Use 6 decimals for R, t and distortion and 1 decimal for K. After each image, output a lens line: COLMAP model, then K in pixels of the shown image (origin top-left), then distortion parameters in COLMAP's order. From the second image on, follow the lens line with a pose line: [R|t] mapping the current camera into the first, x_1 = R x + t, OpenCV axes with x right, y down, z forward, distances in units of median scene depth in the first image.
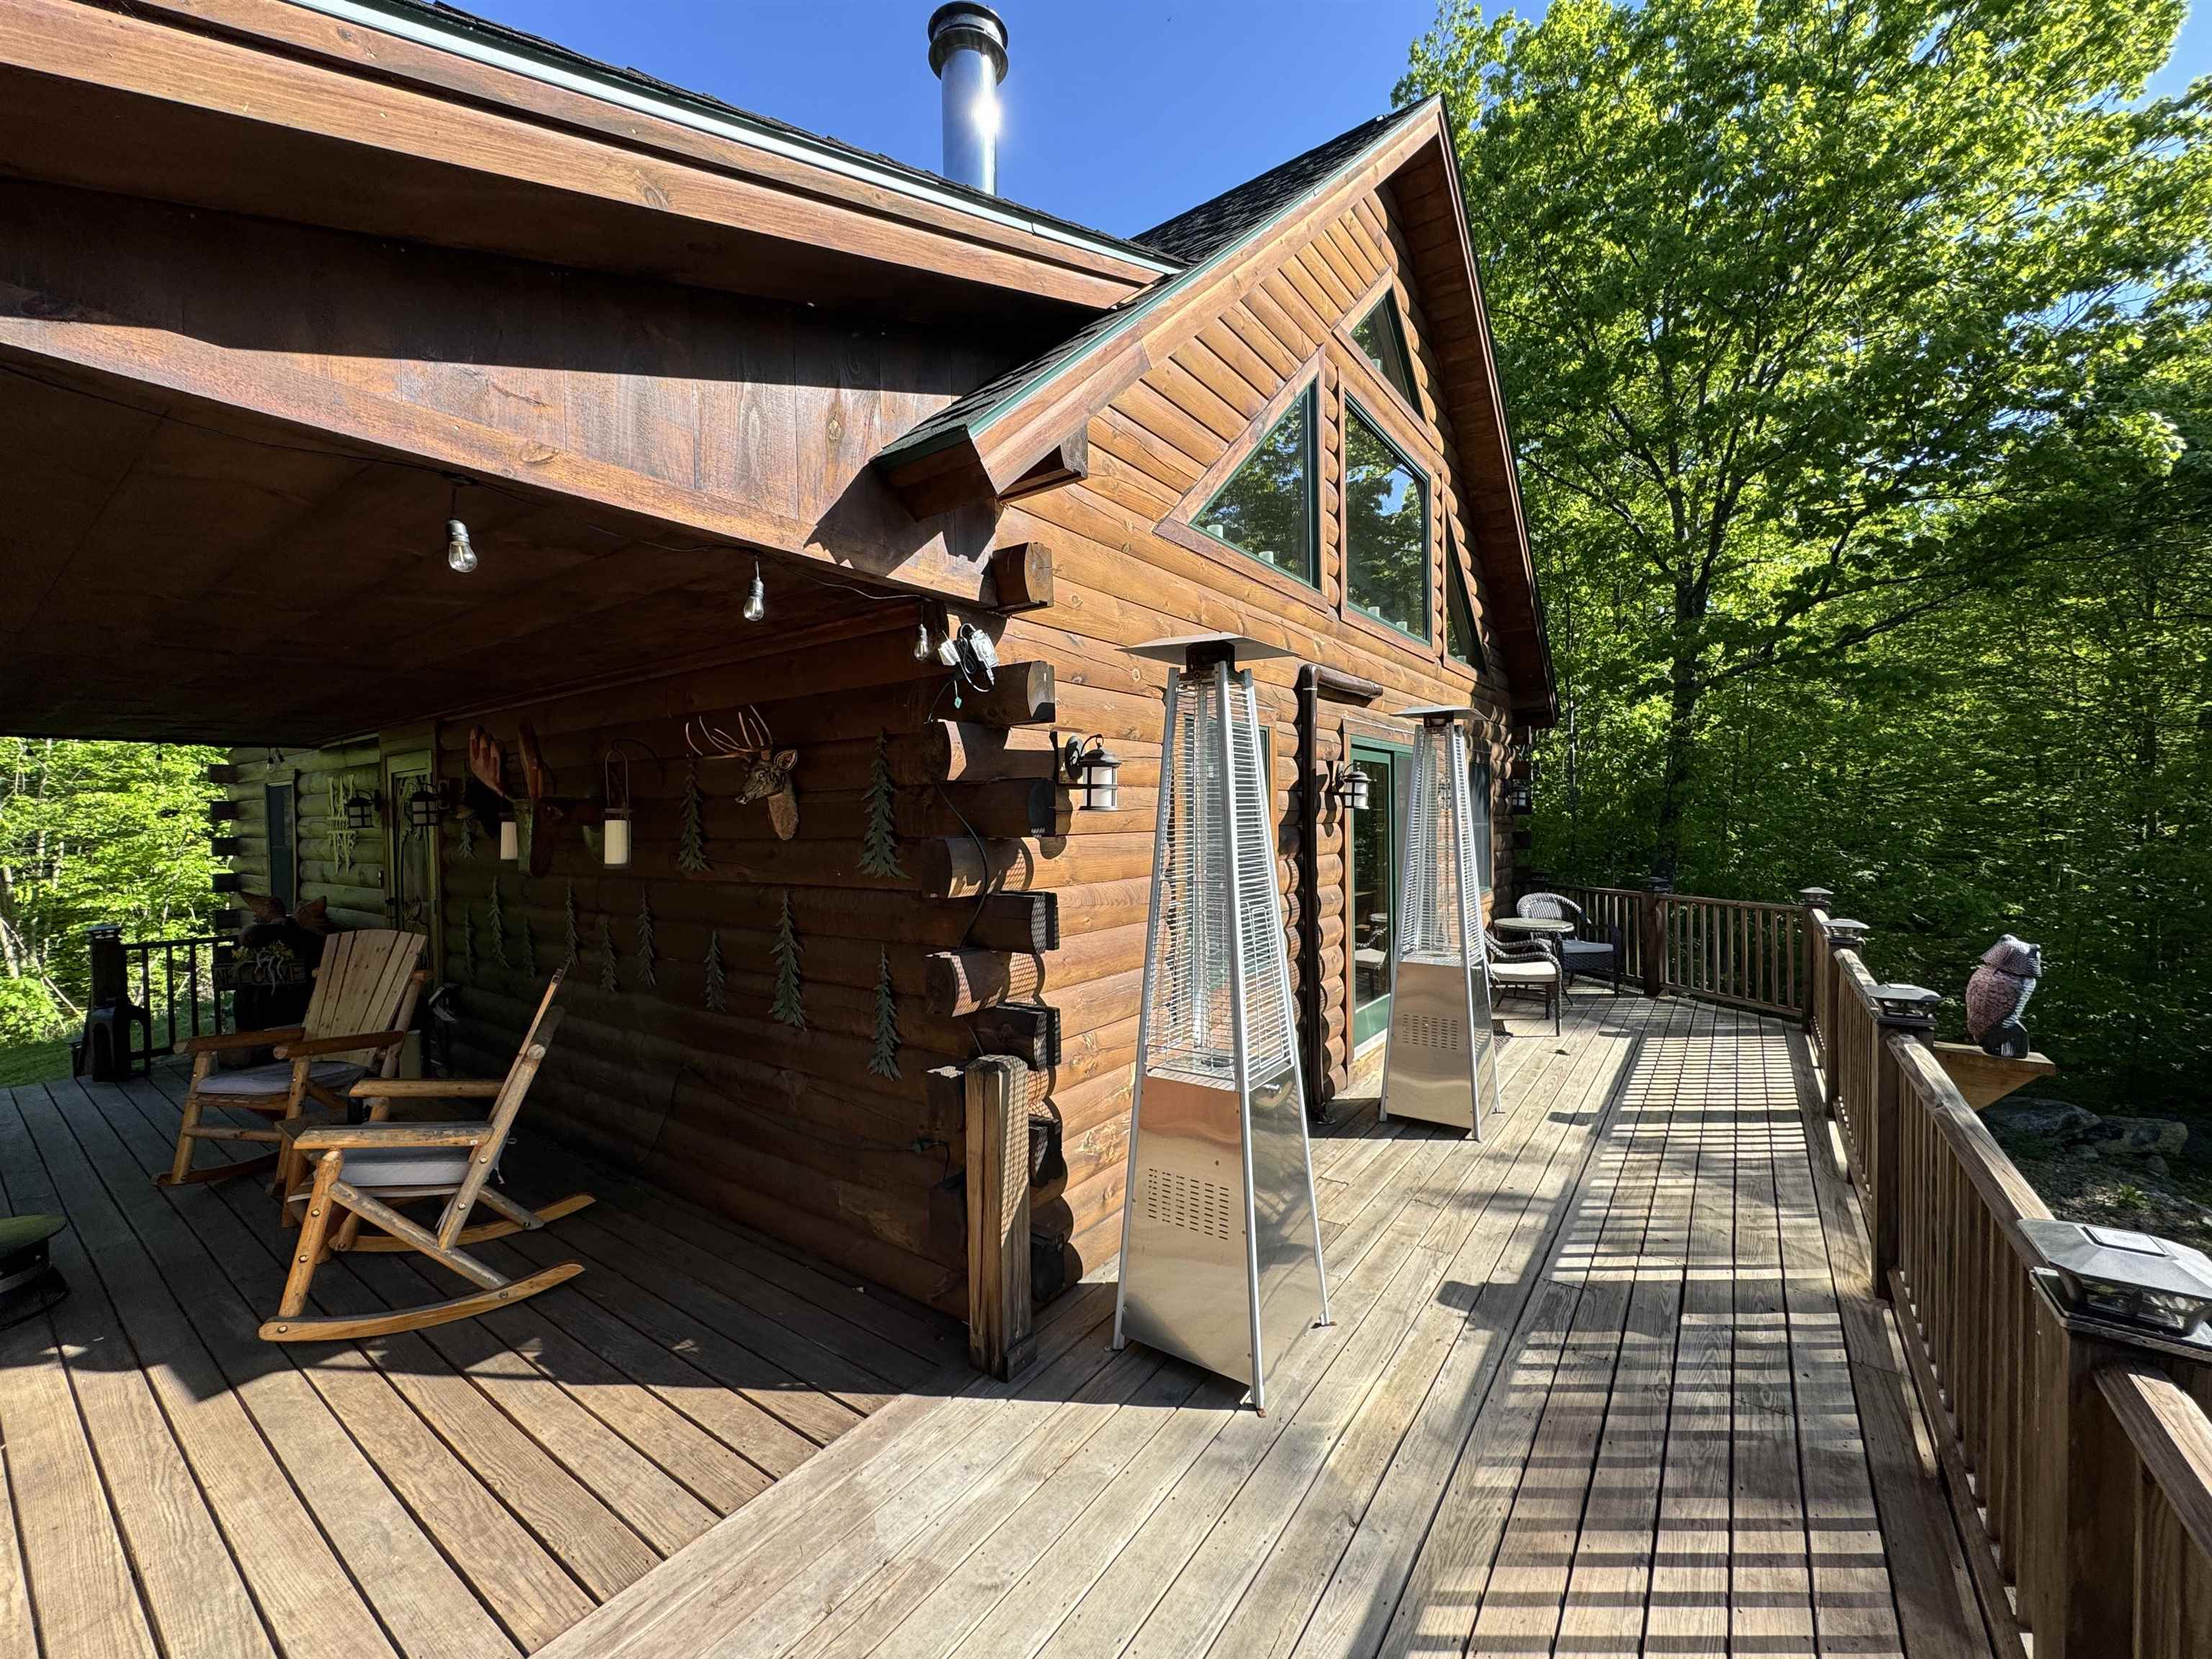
lens RADIAL K [[882.8, 0, 1100.9], [0, 882.8, 831.4], [0, 0, 1]] dist [-0.001552, -0.000697]
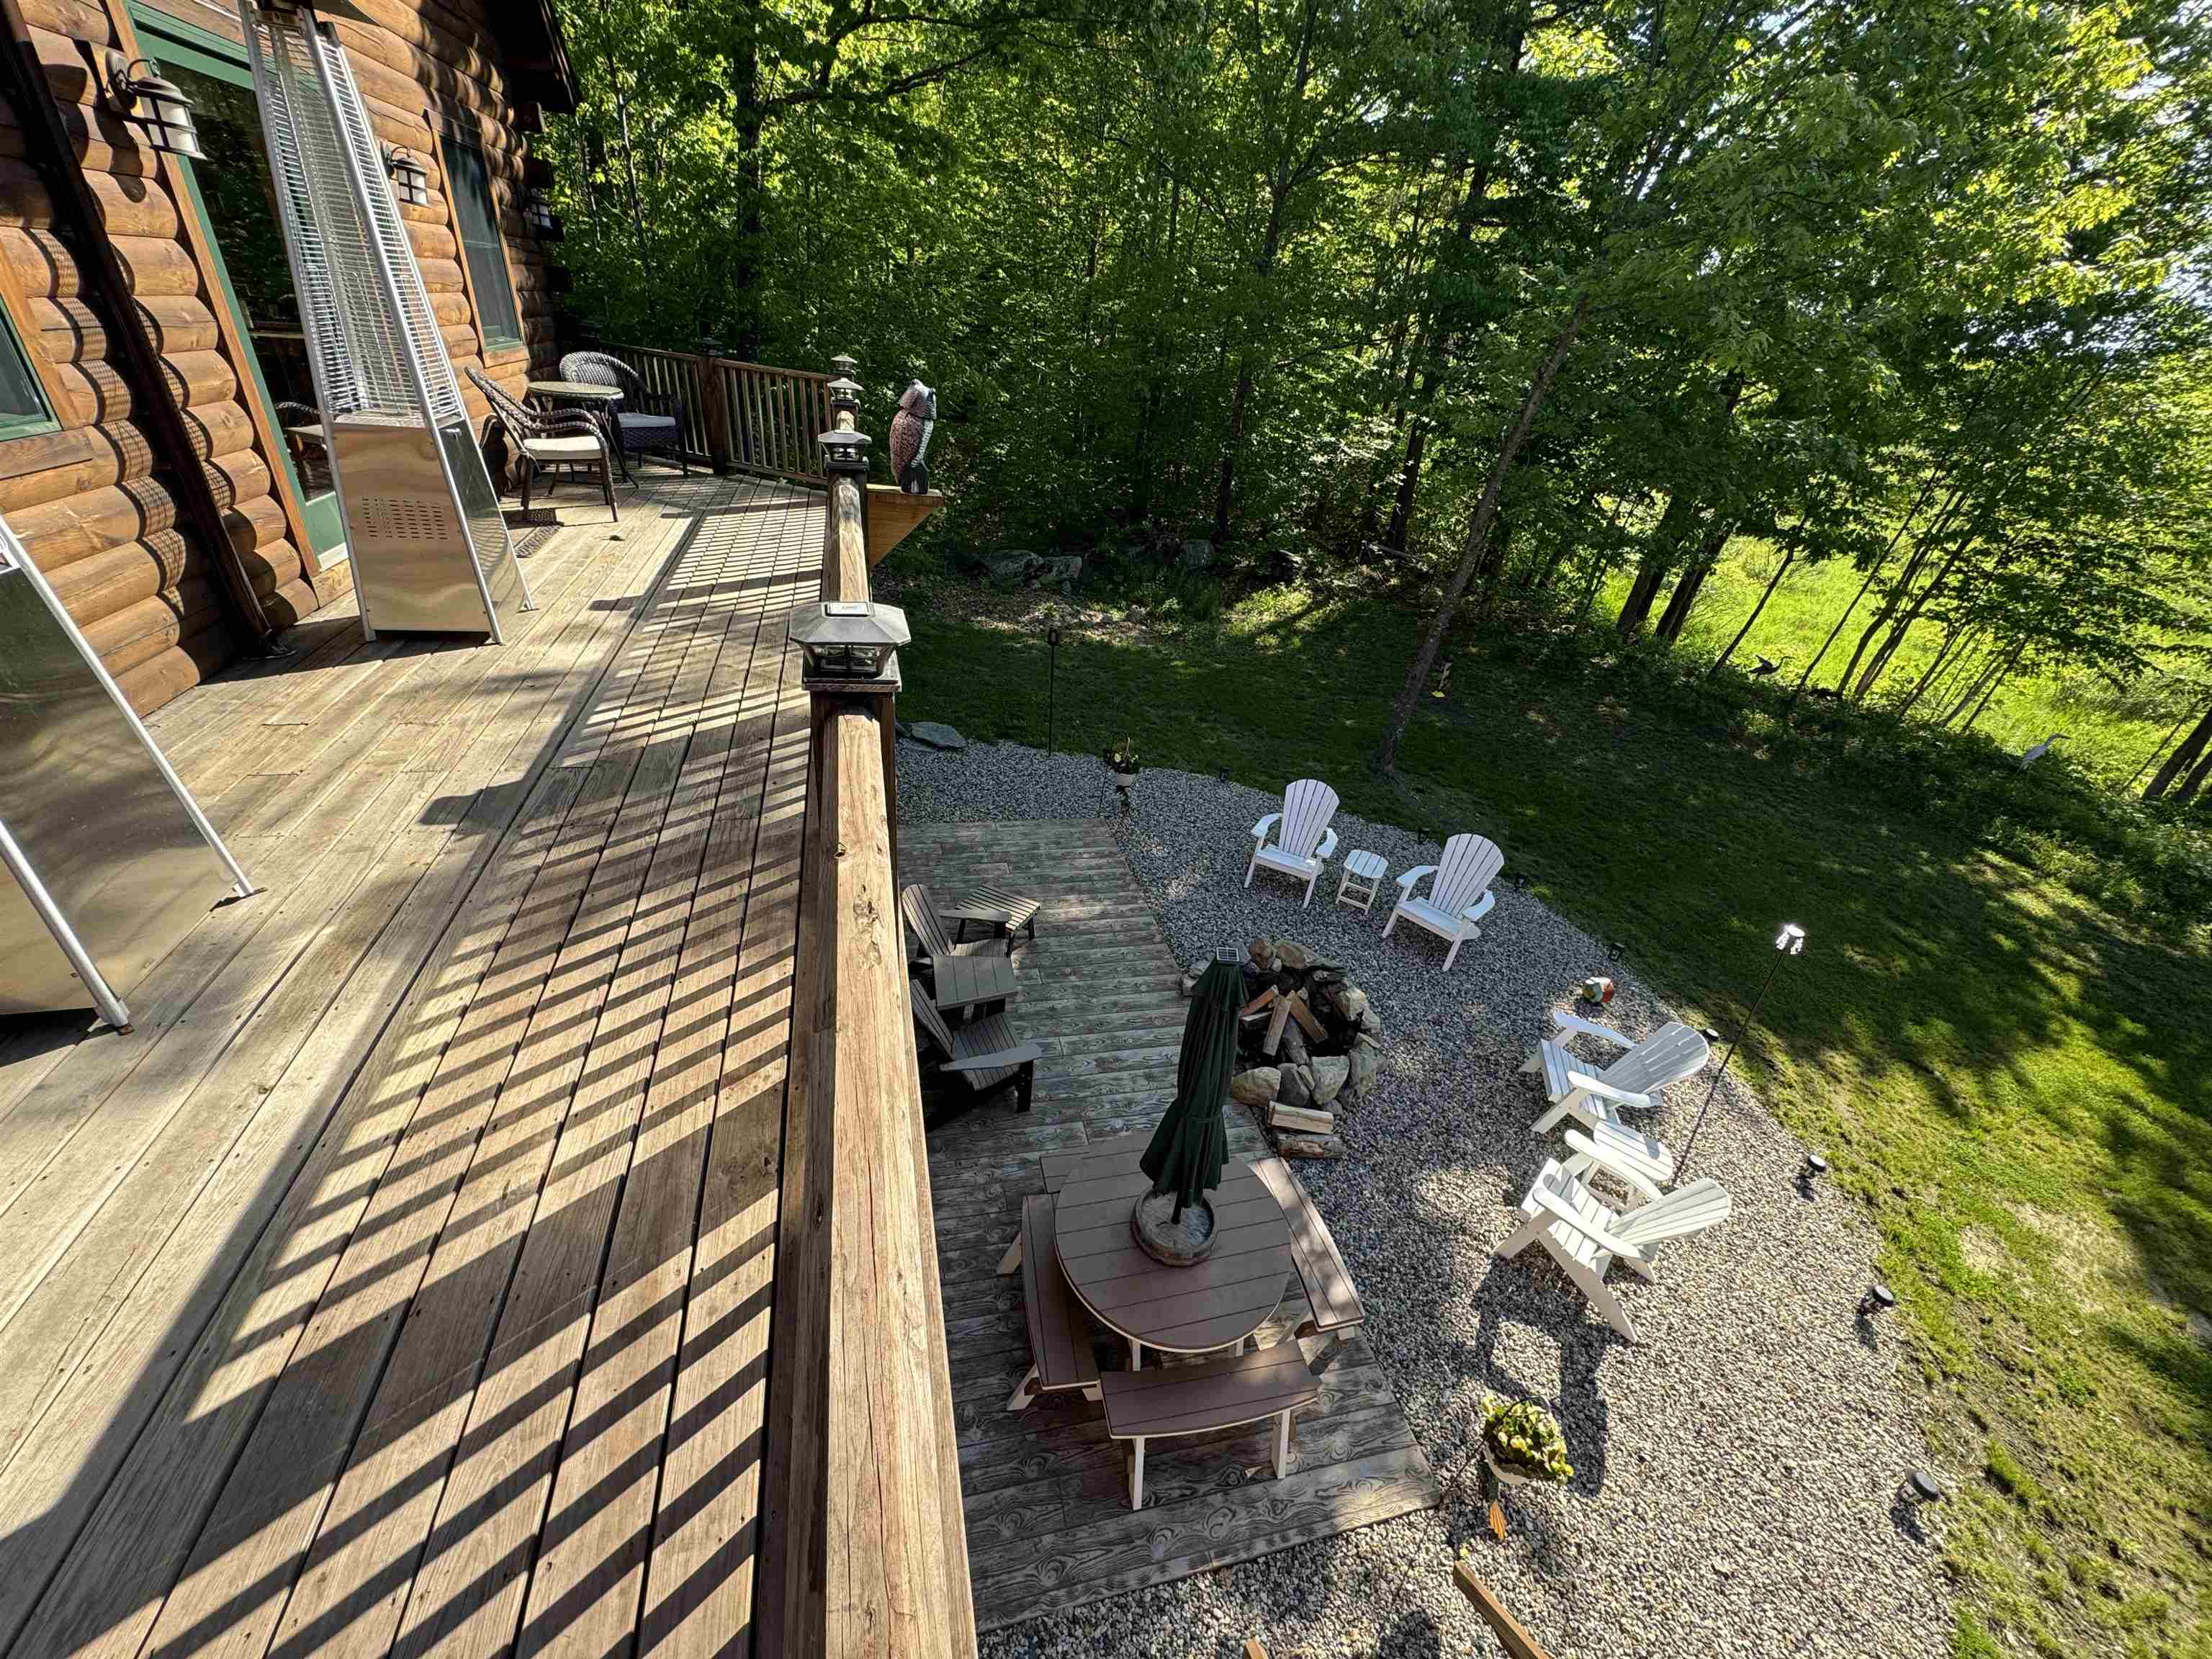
lens RADIAL K [[882.8, 0, 1105.6], [0, 882.8, 838.8], [0, 0, 1]] dist [-0.001552, -0.000697]
pose [[0.630178, -0.328197, 0.703678, 0.107526], [-0.091926, 0.868364, 0.487332, 0.030543], [-0.770990, -0.371793, 0.517054, 0.006397]]
